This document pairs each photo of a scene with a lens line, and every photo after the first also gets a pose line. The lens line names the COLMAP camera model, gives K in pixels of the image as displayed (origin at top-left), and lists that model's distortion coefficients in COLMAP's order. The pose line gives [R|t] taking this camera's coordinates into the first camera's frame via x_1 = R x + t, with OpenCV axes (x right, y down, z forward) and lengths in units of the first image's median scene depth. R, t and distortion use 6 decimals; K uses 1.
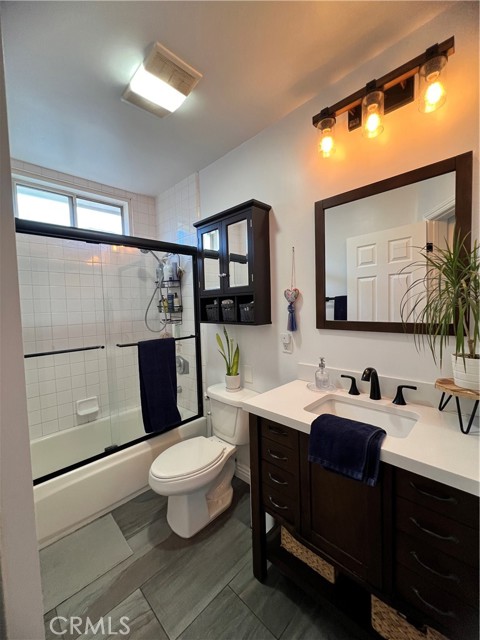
lens RADIAL K [[258.9, 0, 240.0], [0, 258.9, 320.0], [0, 0, 1]] dist [-0.000214, -0.000012]
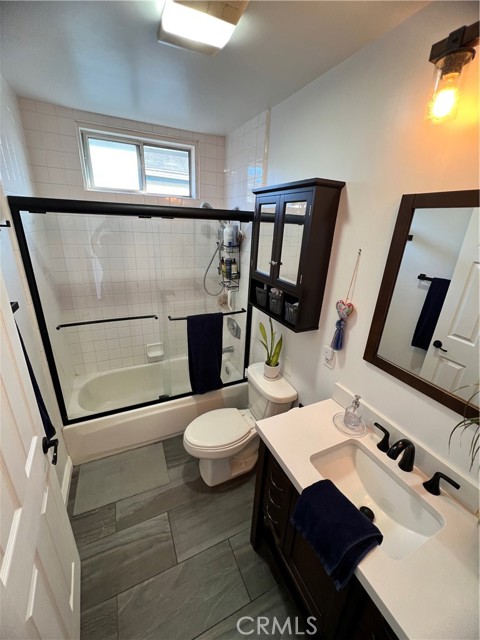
lens RADIAL K [[257.8, 0, 240.0], [0, 257.8, 320.0], [0, 0, 1]] dist [-0.002620, -0.000163]
pose [[0.937685, 0.188365, -0.292001, 0.118288], [-0.092099, 0.944996, 0.313848, -0.254826], [0.335058, -0.267398, 0.903457, 0.128541]]
